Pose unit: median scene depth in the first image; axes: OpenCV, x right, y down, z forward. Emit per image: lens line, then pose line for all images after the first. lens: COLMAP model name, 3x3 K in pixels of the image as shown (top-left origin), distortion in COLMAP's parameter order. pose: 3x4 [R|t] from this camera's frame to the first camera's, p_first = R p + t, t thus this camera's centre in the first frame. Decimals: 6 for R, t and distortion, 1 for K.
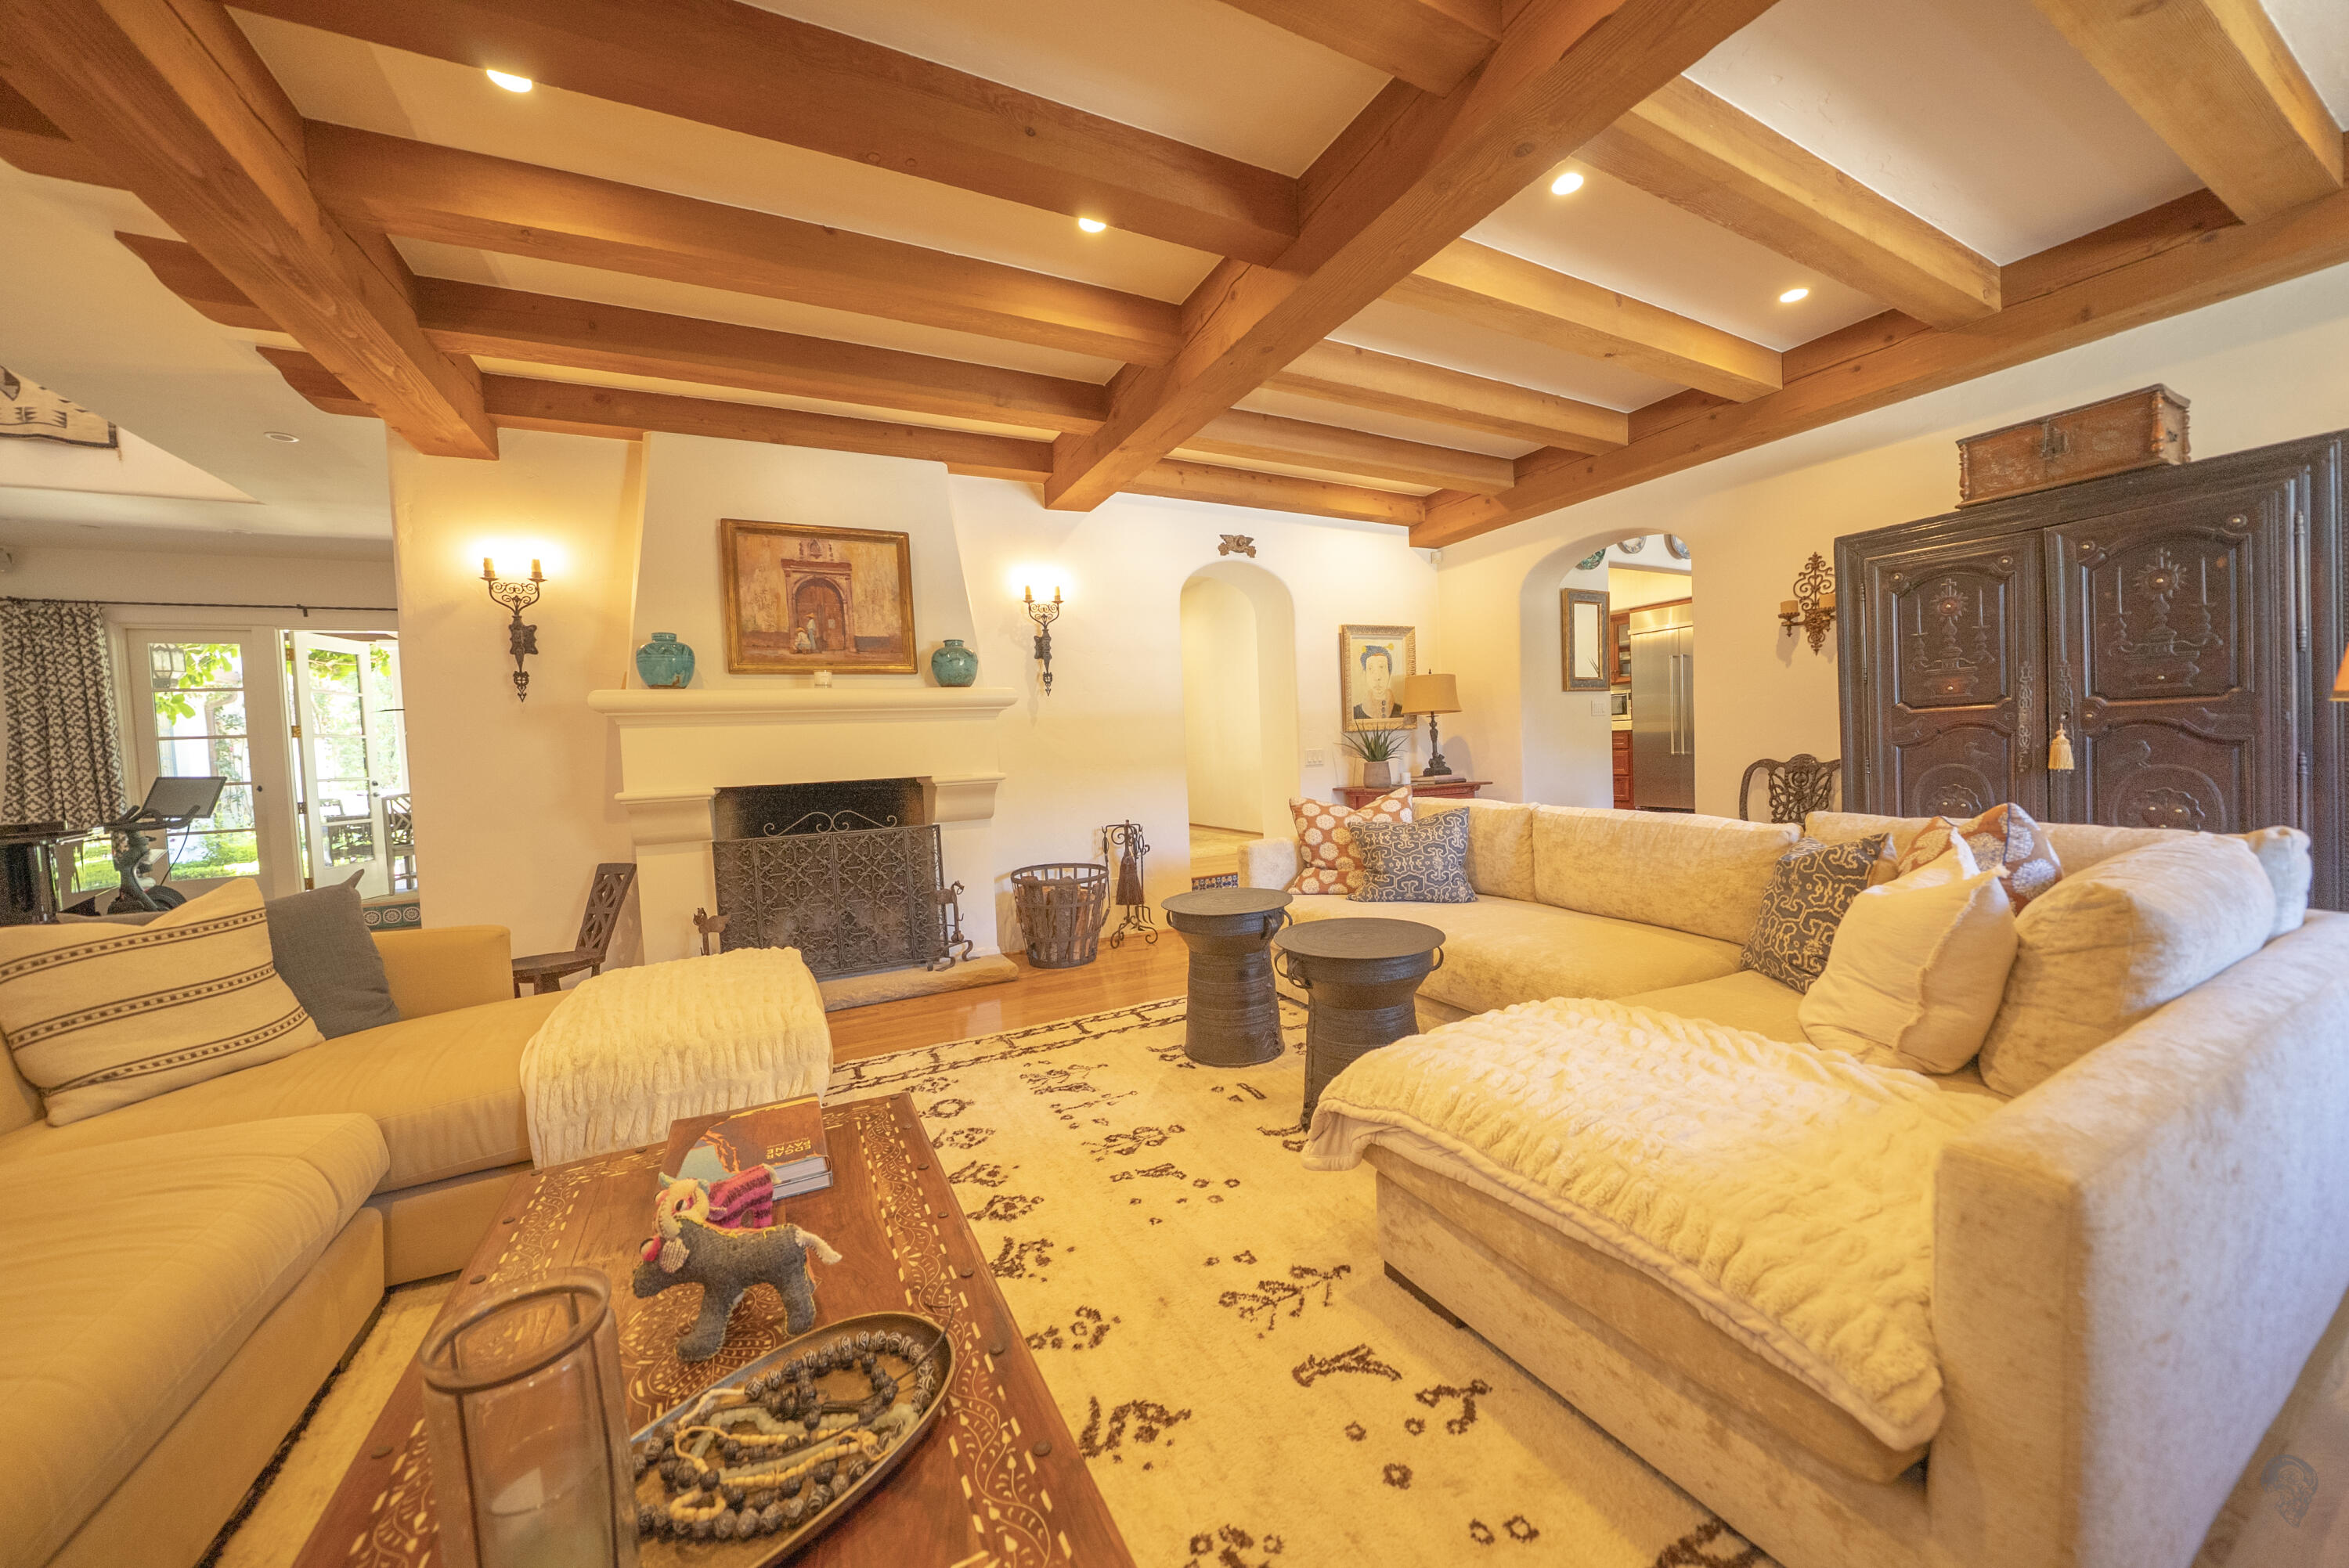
lens RADIAL K [[821.3, 0, 1174.5], [0, 821.3, 784.0], [0, 0, 1]] dist [-0.023849, 0.002744]
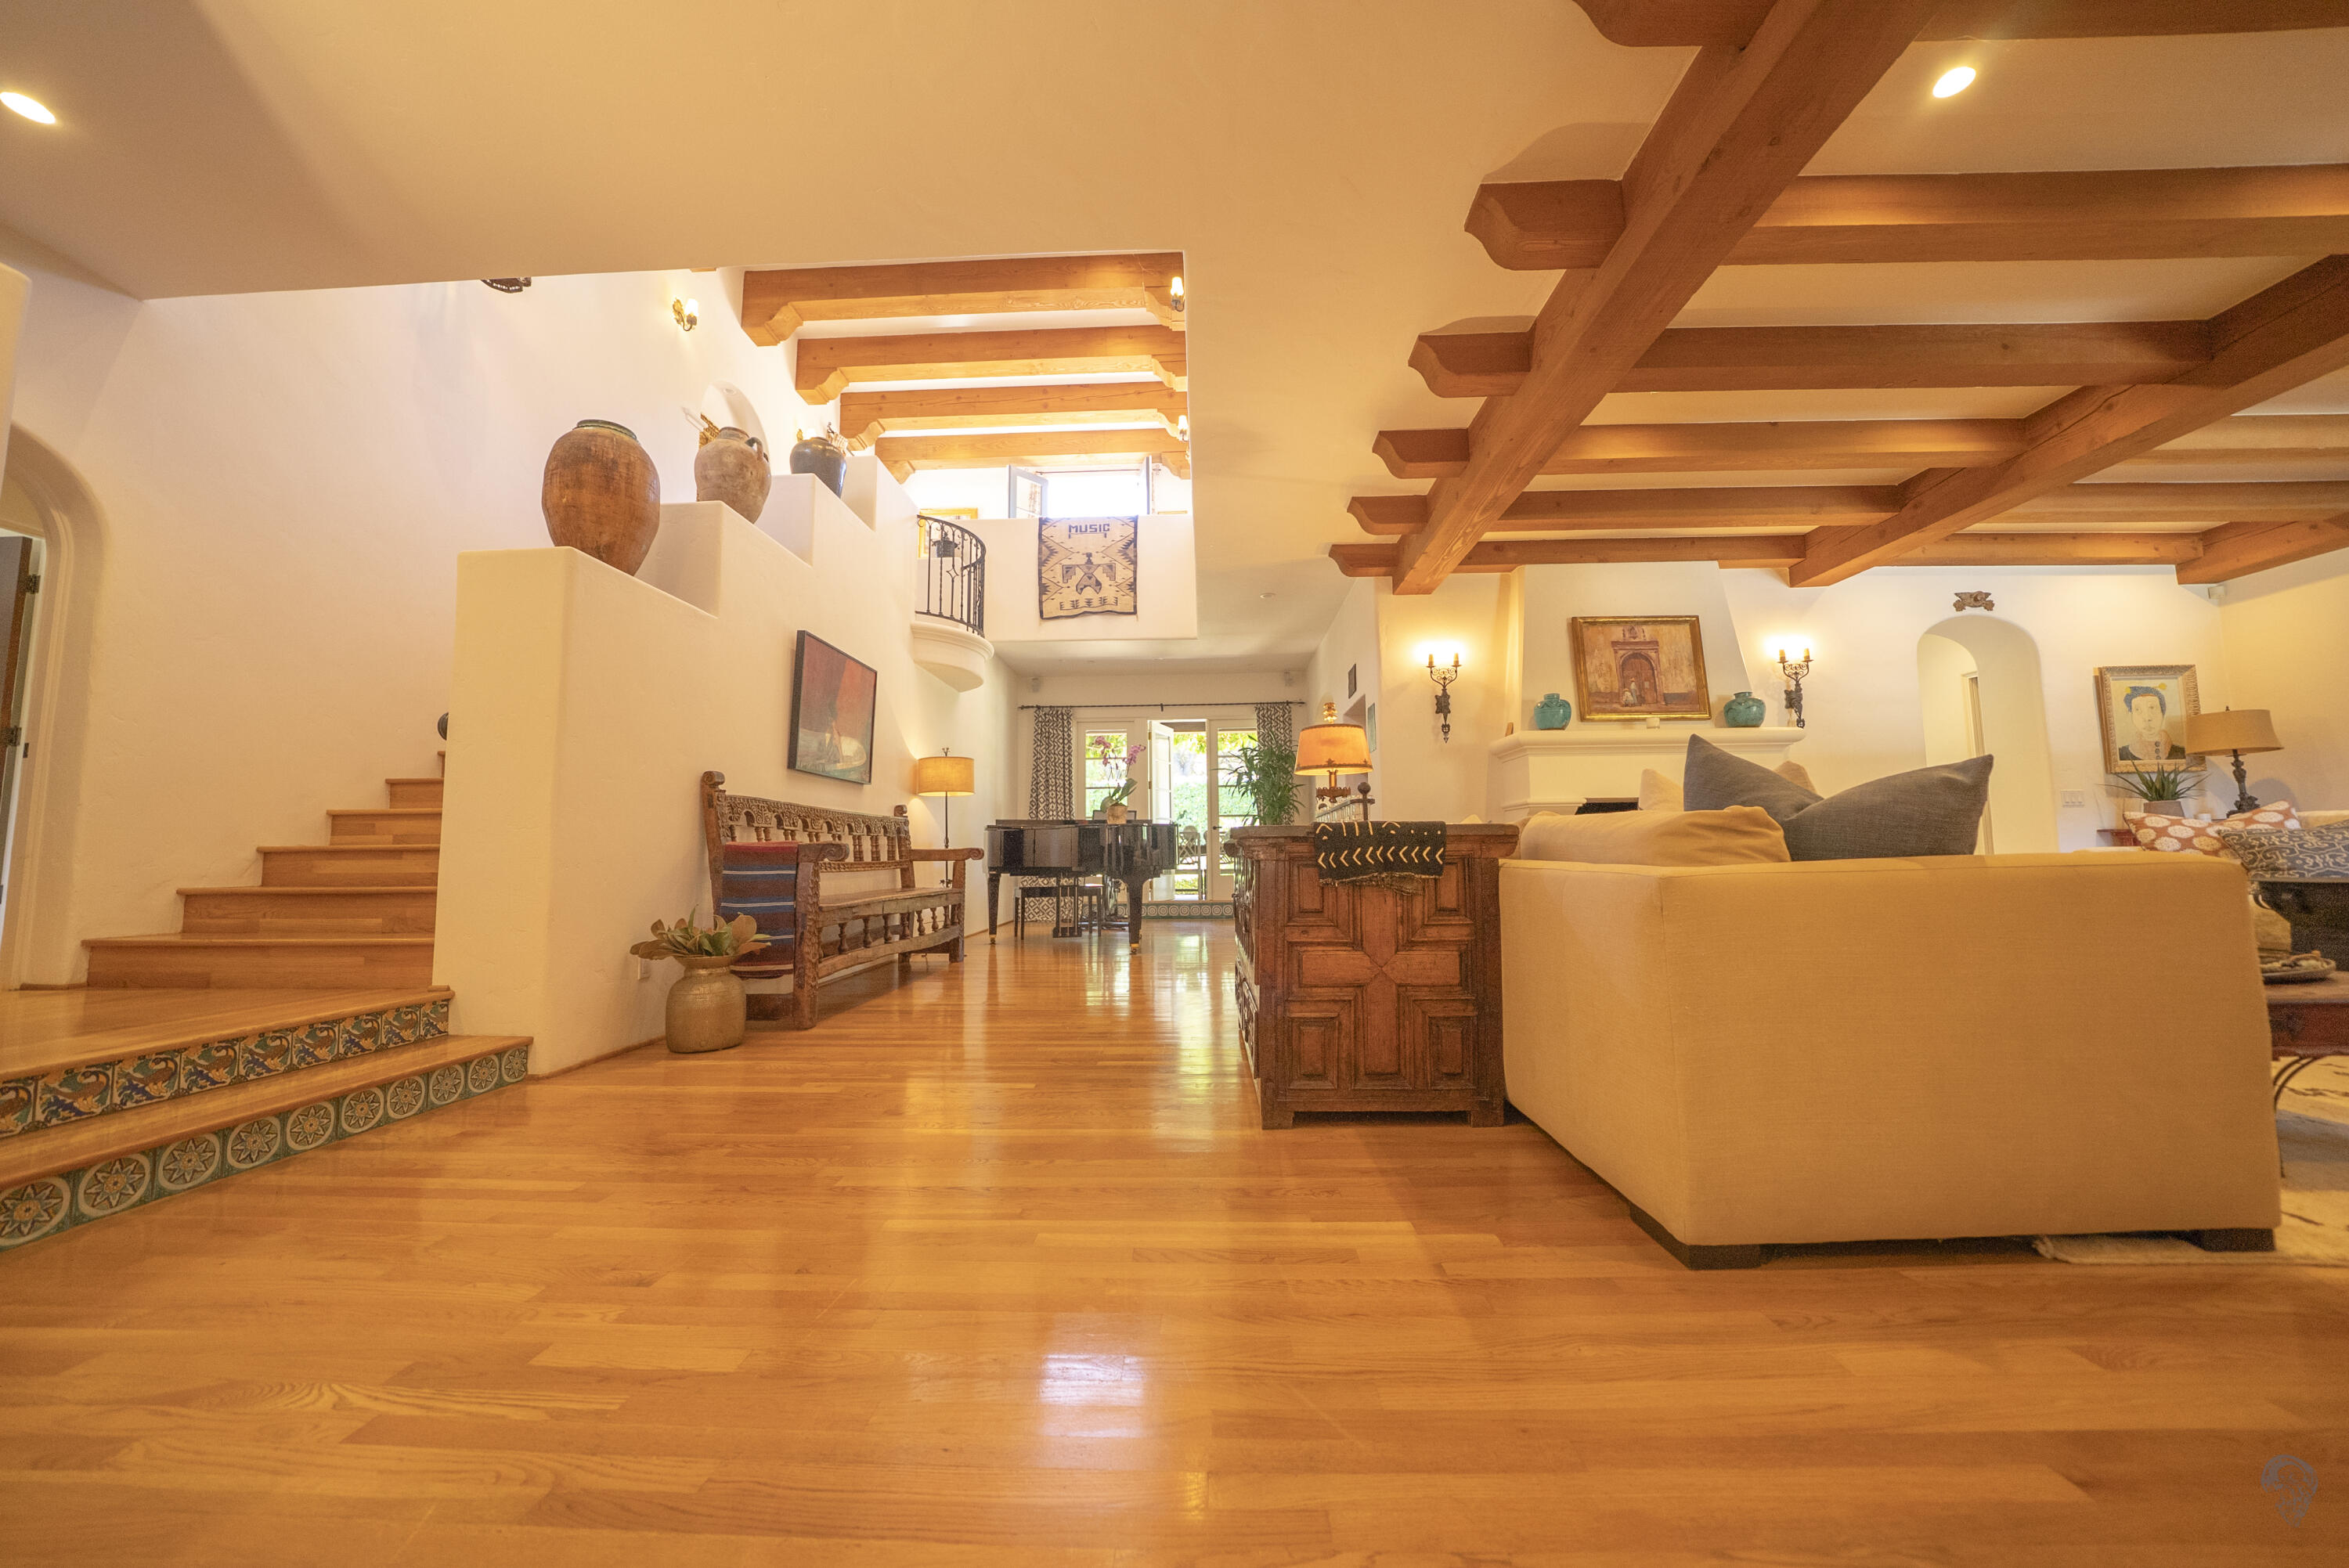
lens RADIAL K [[821.3, 0, 1174.5], [0, 821.3, 784.0], [0, 0, 1]] dist [-0.023849, 0.002744]
pose [[0.875558, -0.010358, -0.483001, -0.439696], [-0.046641, 0.993288, -0.105849, 0.145382], [0.480856, 0.115205, 0.869198, -0.529441]]
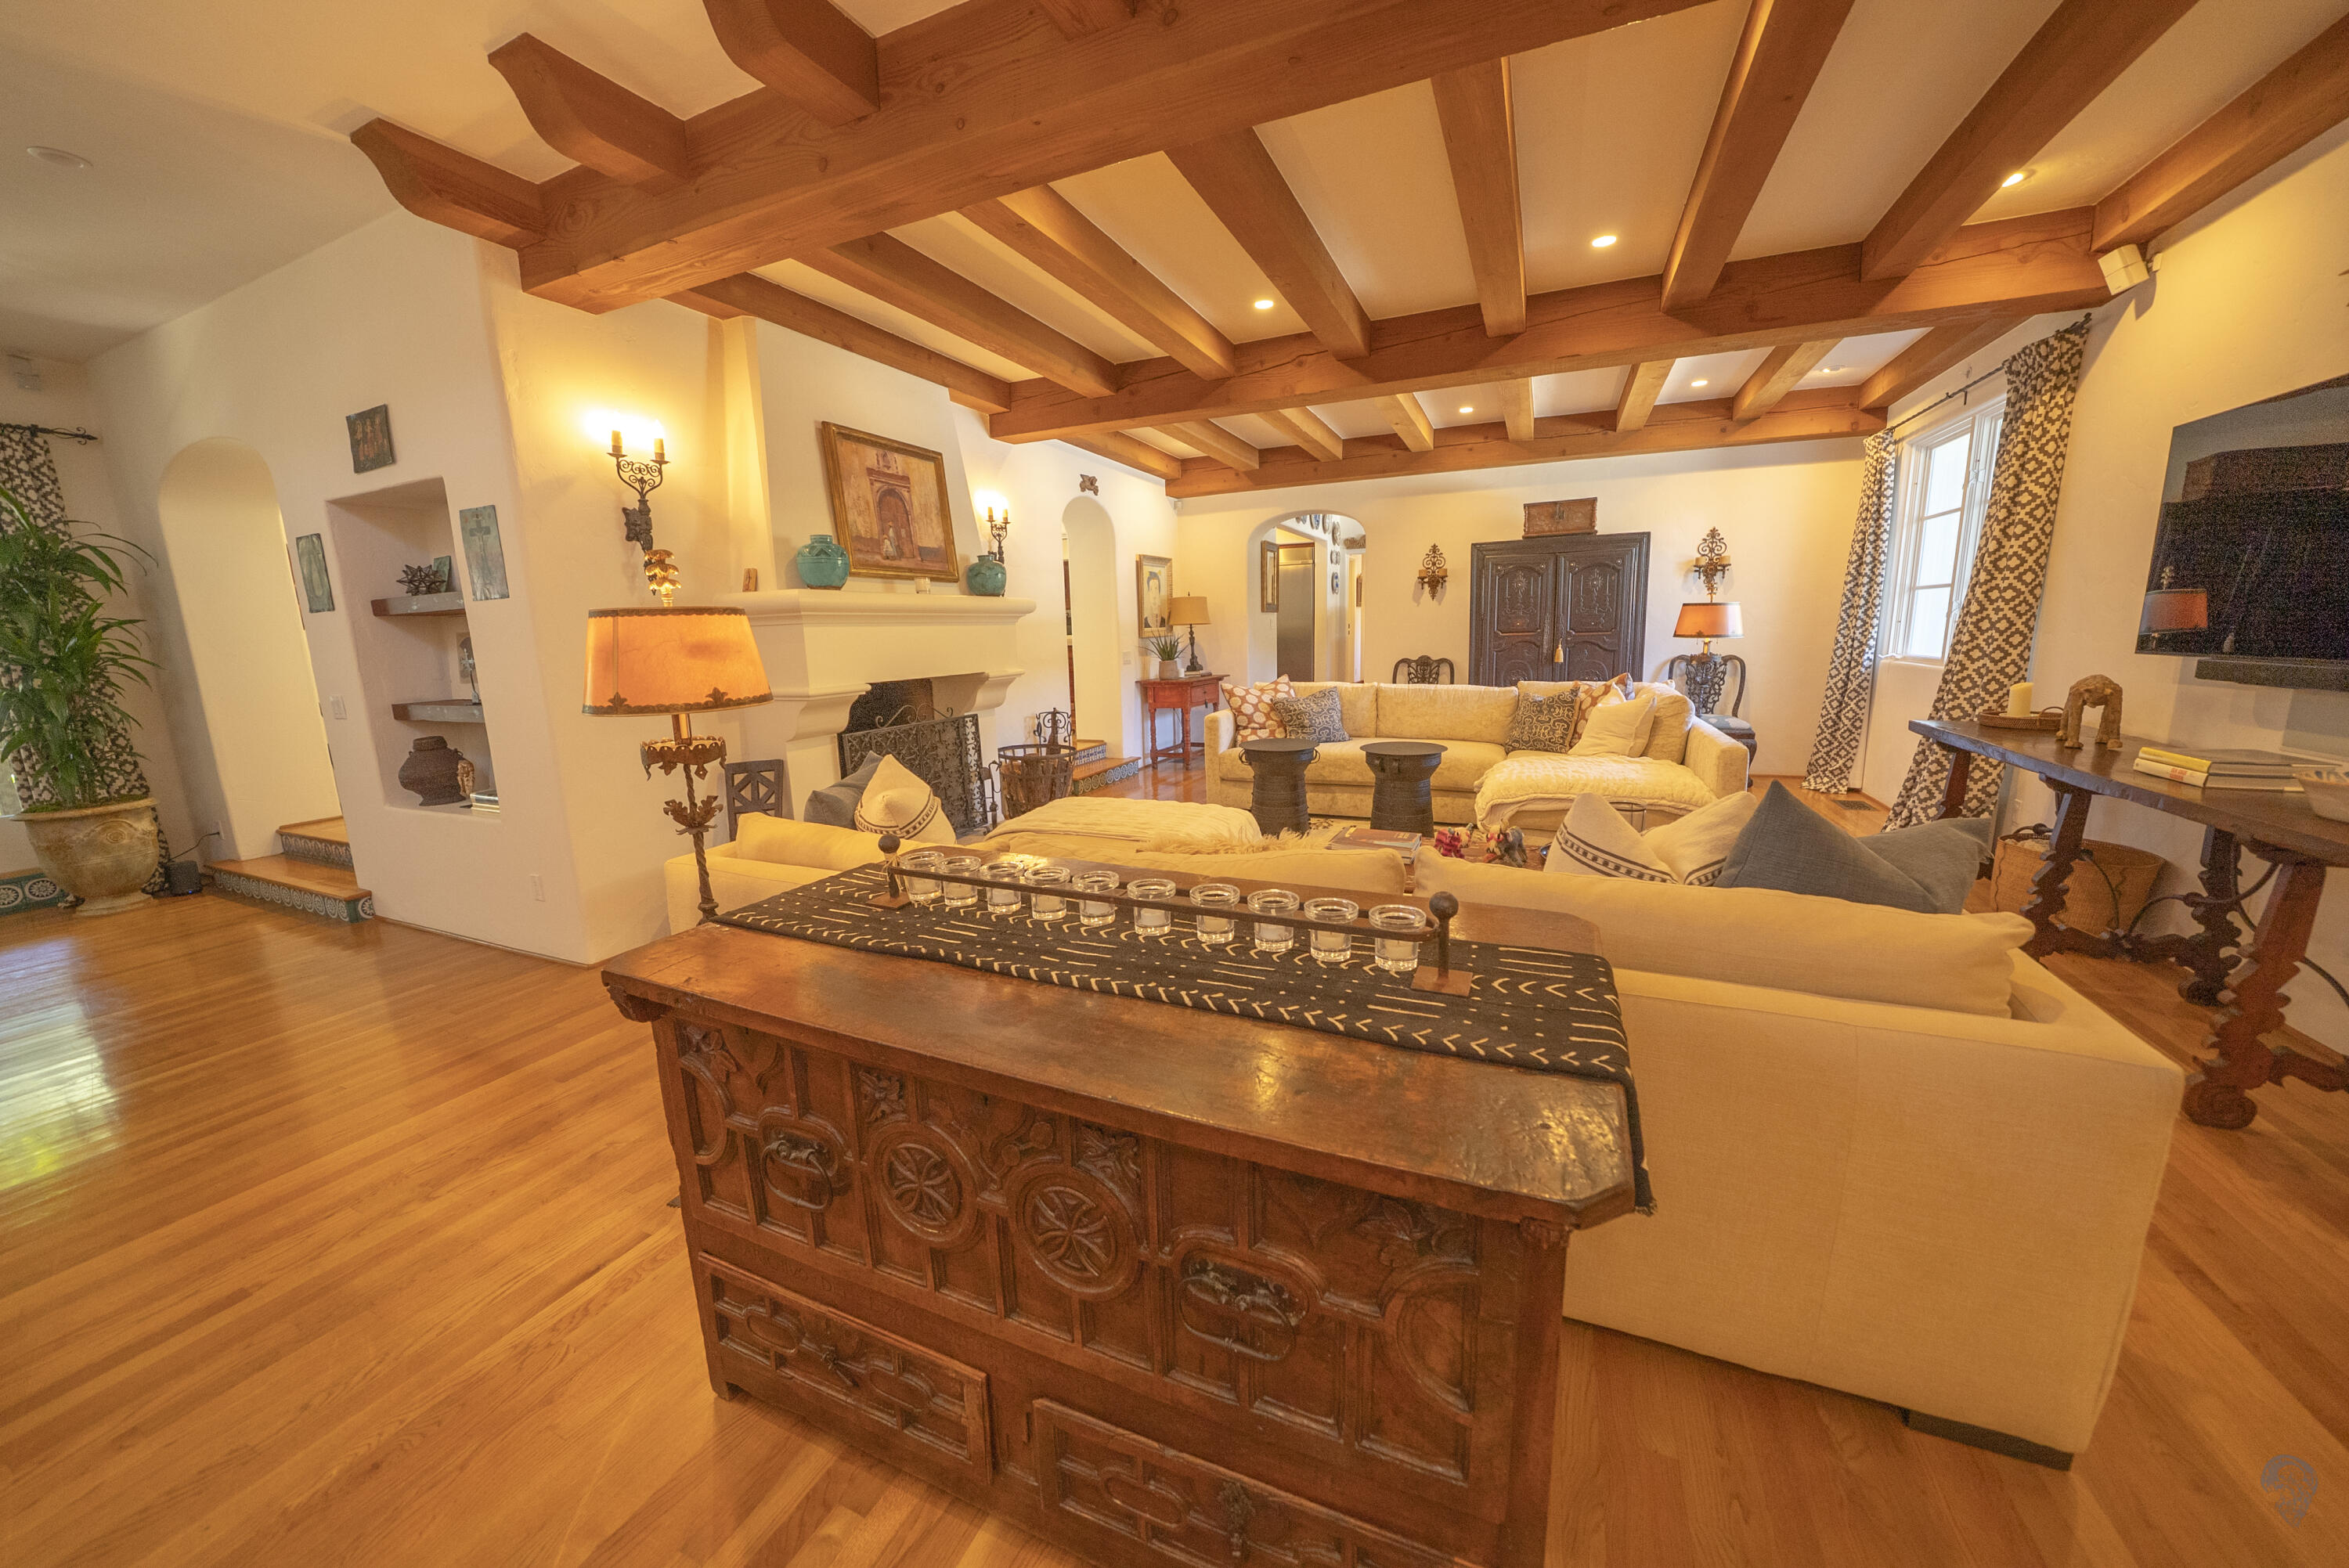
lens RADIAL K [[821.3, 0, 1174.5], [0, 821.3, 784.0], [0, 0, 1]] dist [-0.023849, 0.002744]
pose [[0.780722, -0.094015, 0.617765, -0.817131], [0.020503, 0.991939, 0.125048, 0.008308], [-0.624542, -0.084961, 0.776356, -0.104861]]
